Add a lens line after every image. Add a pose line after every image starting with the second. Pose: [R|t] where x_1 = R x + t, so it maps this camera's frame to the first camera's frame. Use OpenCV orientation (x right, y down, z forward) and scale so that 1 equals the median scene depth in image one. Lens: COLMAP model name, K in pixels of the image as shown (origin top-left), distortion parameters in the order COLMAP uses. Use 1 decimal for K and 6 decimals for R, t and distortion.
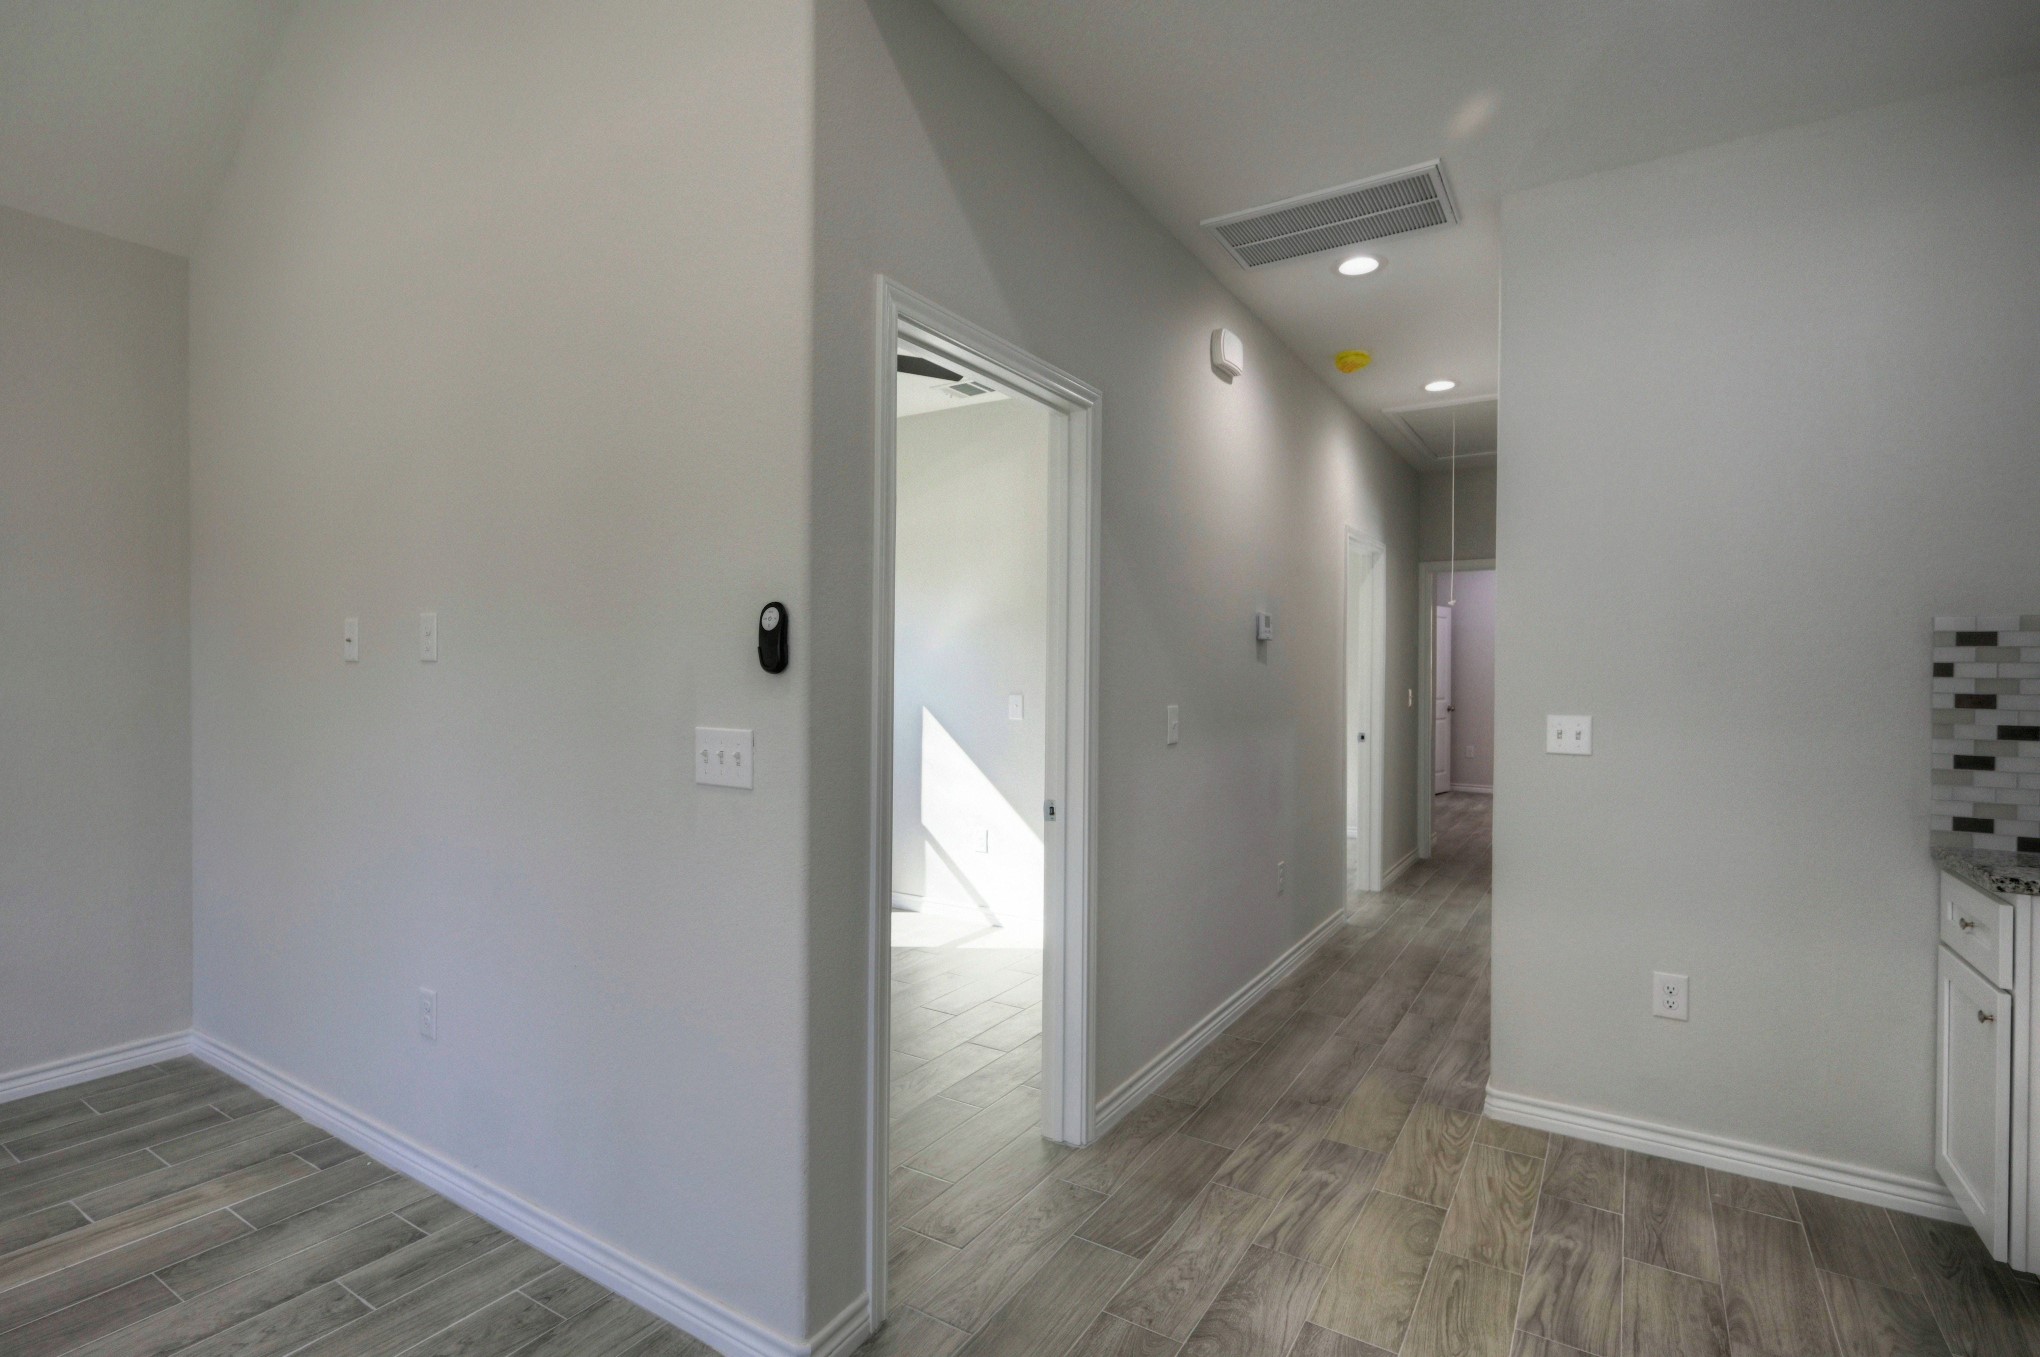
lens RADIAL K [[958.8, 0, 1017.1], [0, 958.8, 676.9], [0, 0, 1]] dist [0.001746, -0.000304]
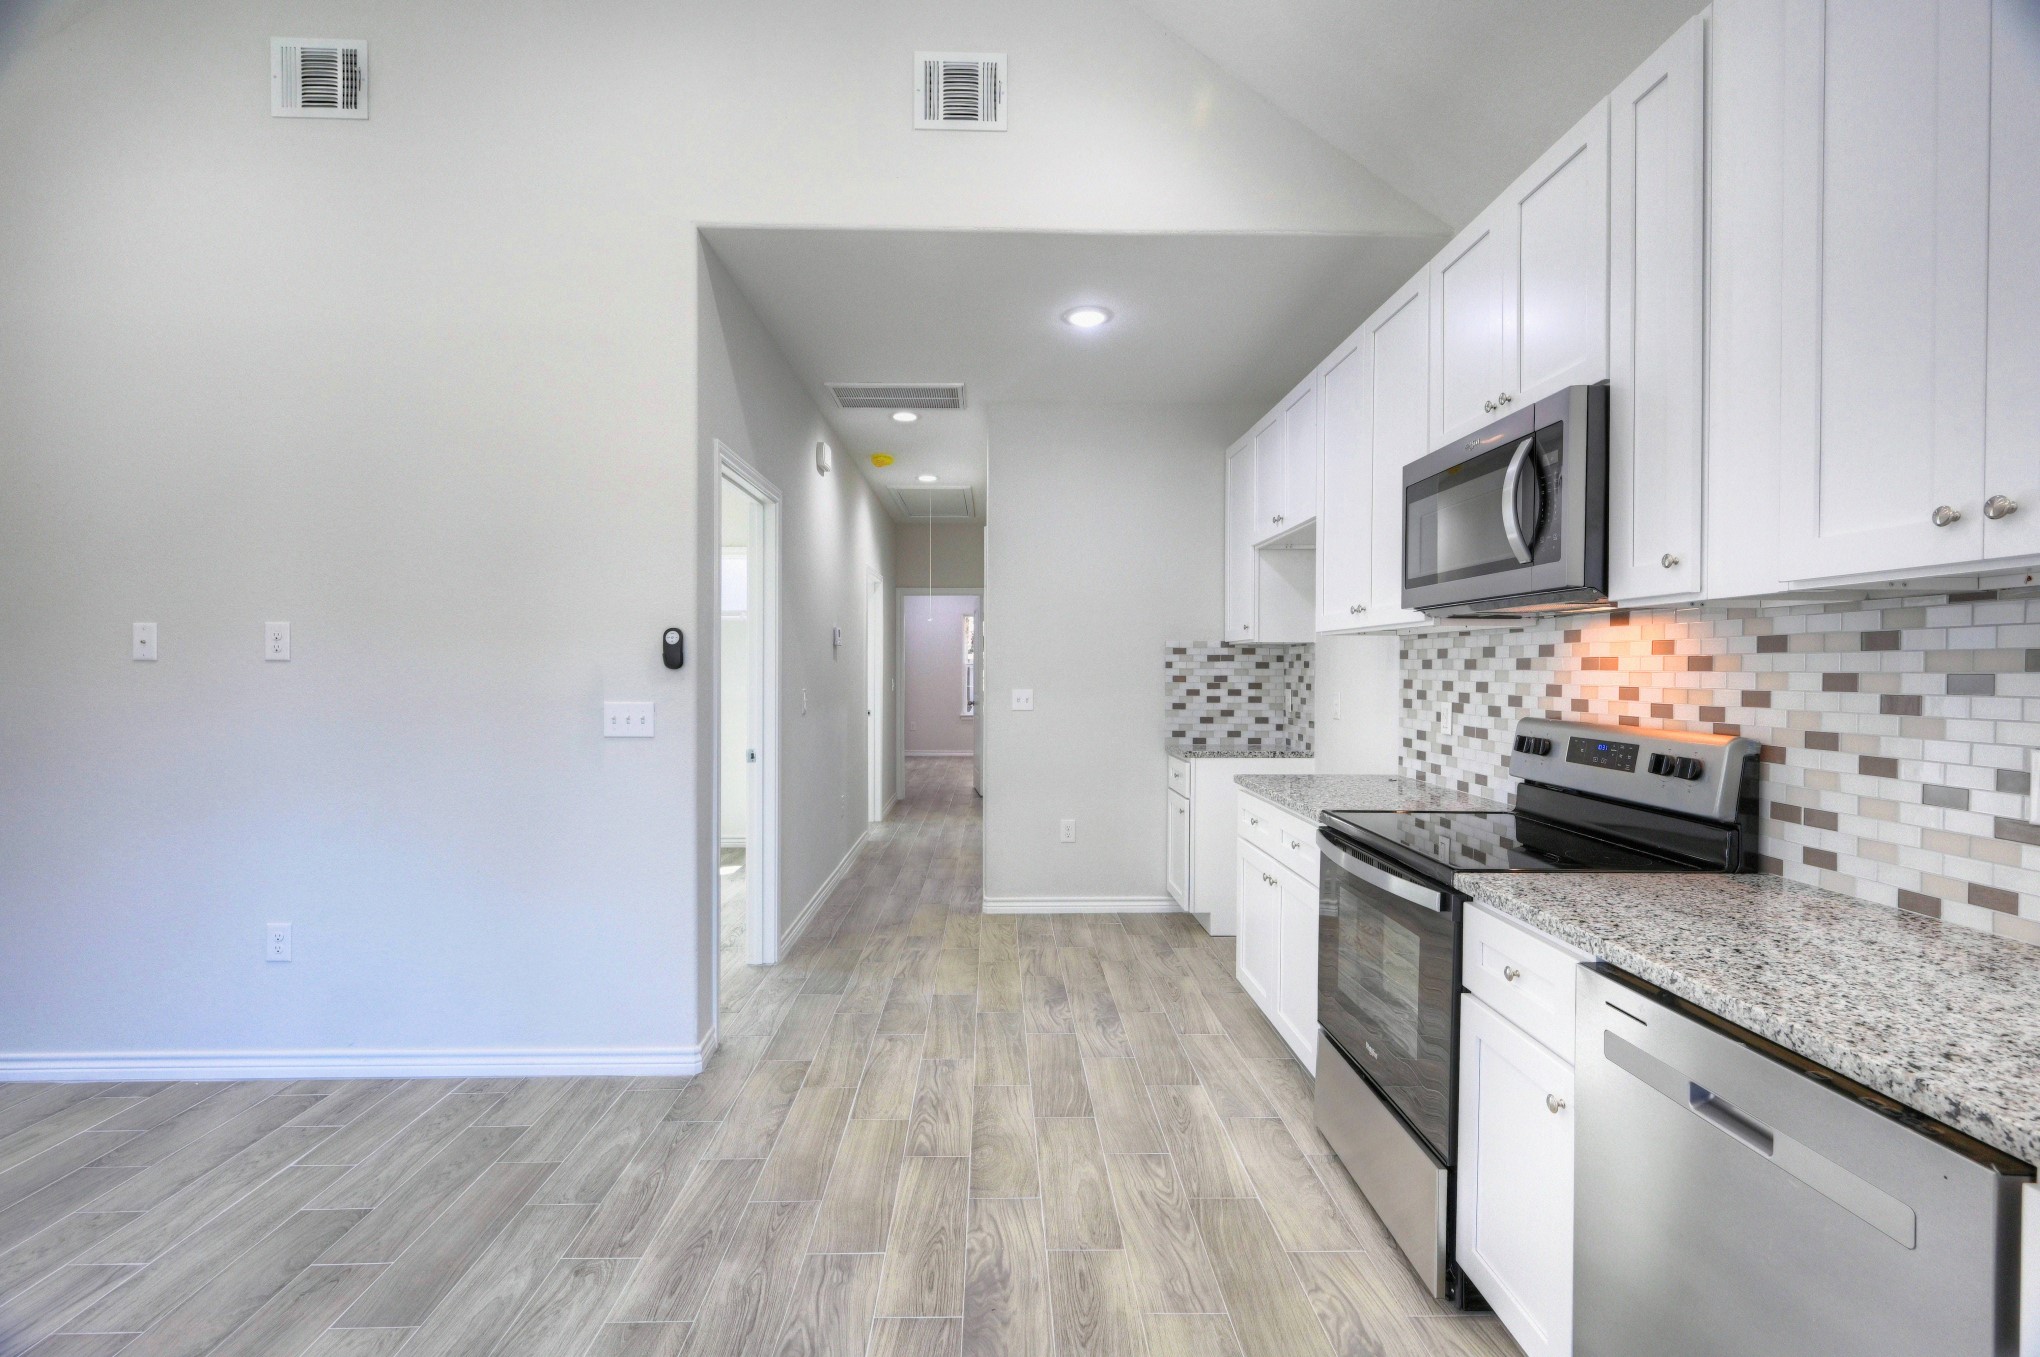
lens RADIAL K [[909.8, 0, 1006.3], [0, 909.8, 674.9], [0, 0, 1]] dist [-0.000941, 0.000797]
pose [[0.834216, -0.008615, 0.551370, -0.501730], [0.005935, 0.999960, 0.006646, -0.000575], [-0.551405, -0.002272, 0.834234, -0.540521]]
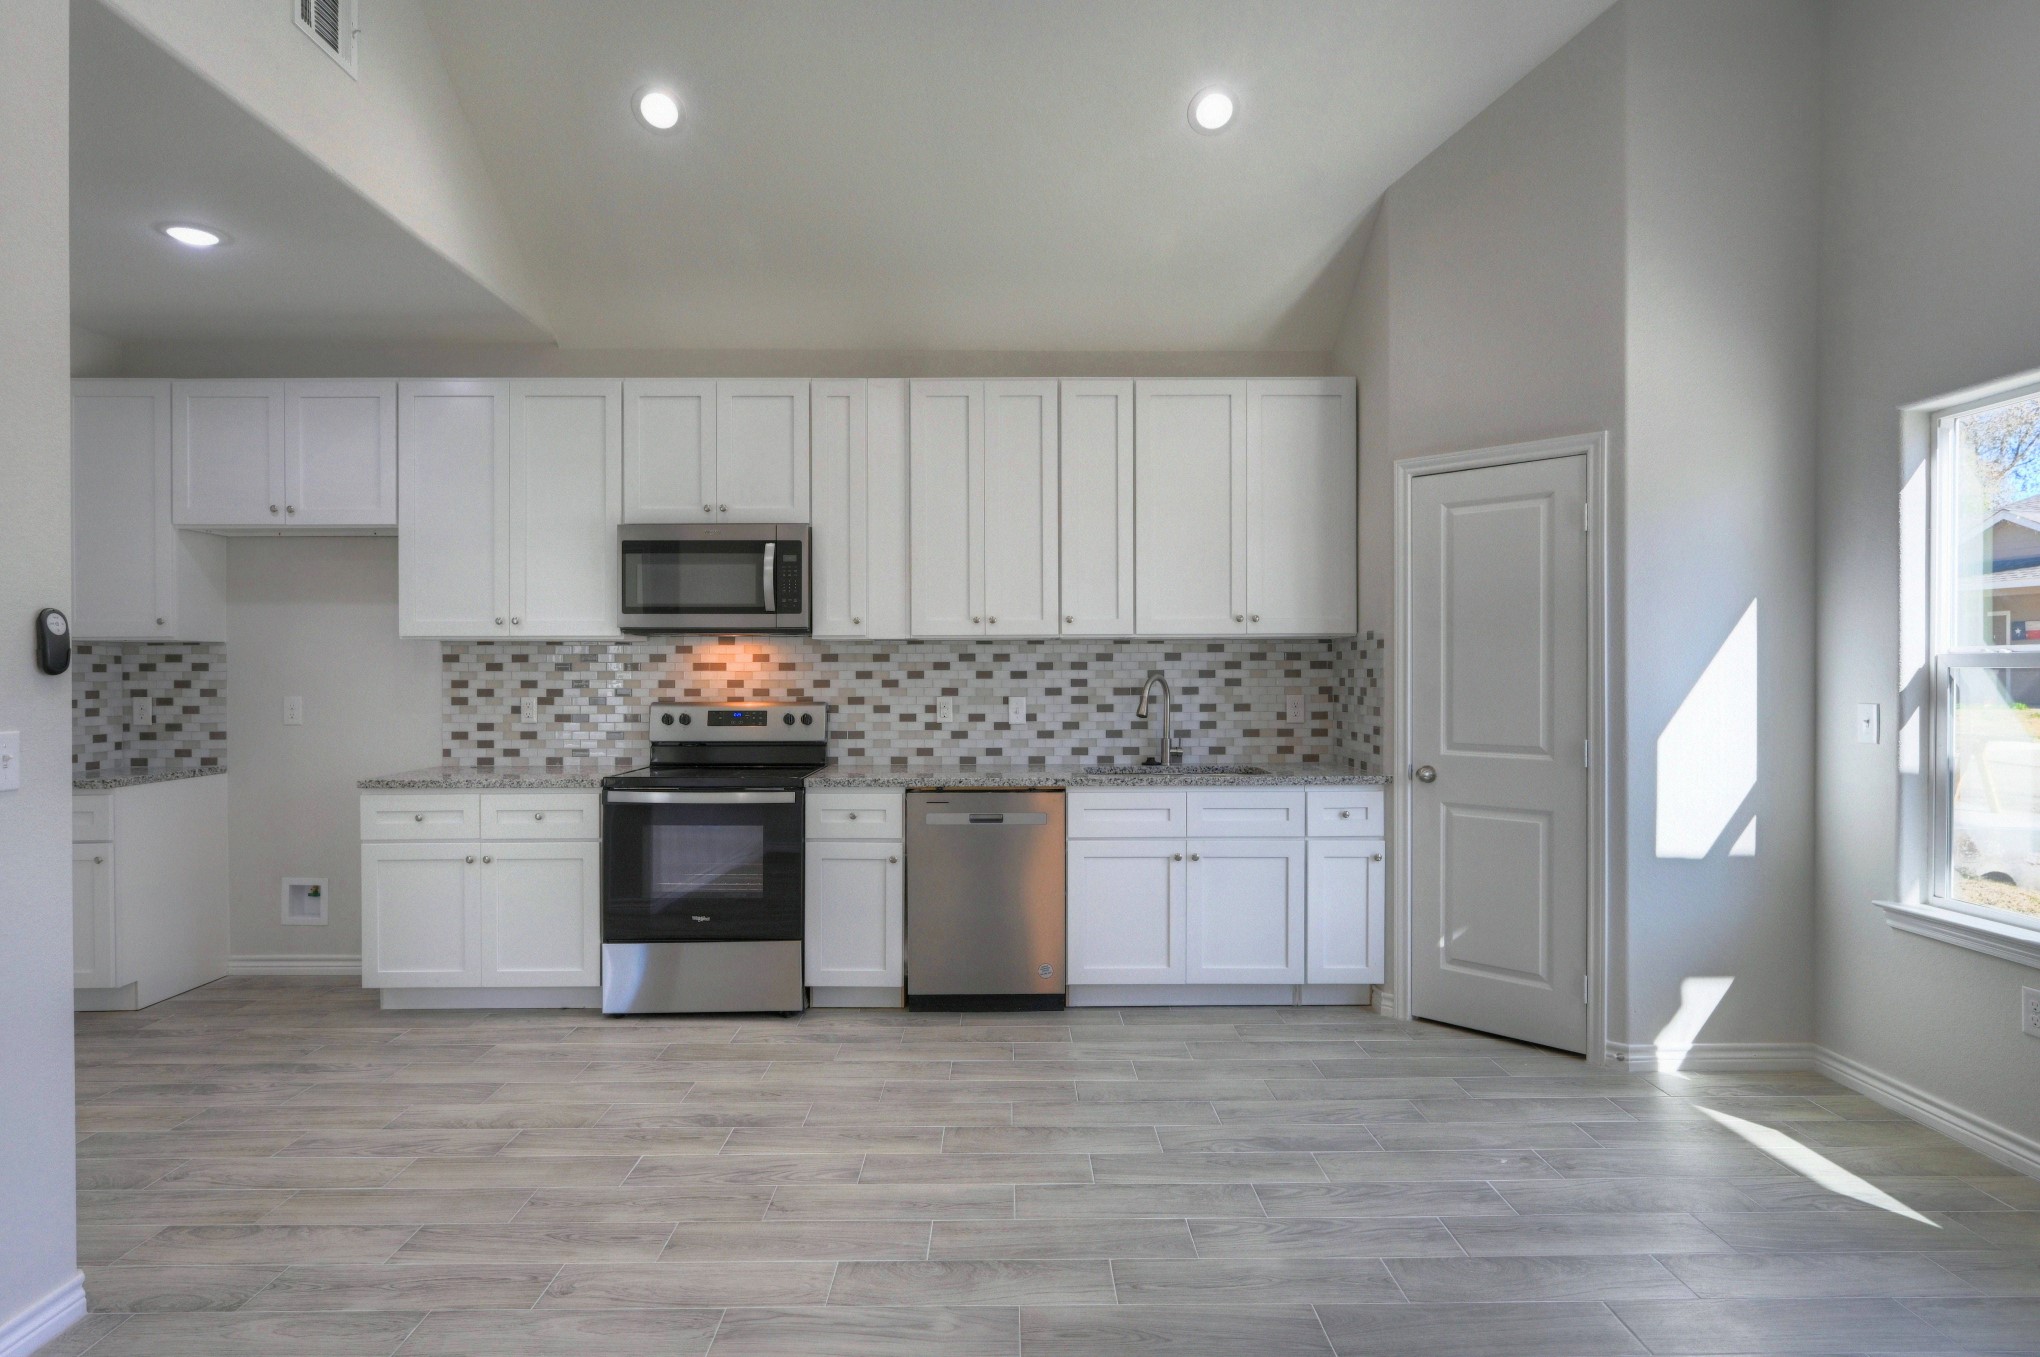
lens RADIAL K [[1117.9, 0, 1022.0], [0, 1117.9, 674.0], [0, 0, 1]] dist [-0.000407, -0.000442]
pose [[-0.551134, -0.007984, 0.834378, -1.444964], [0.004289, 0.999914, 0.012401, -0.012119], [-0.834405, 0.010414, -0.551053, 0.598820]]
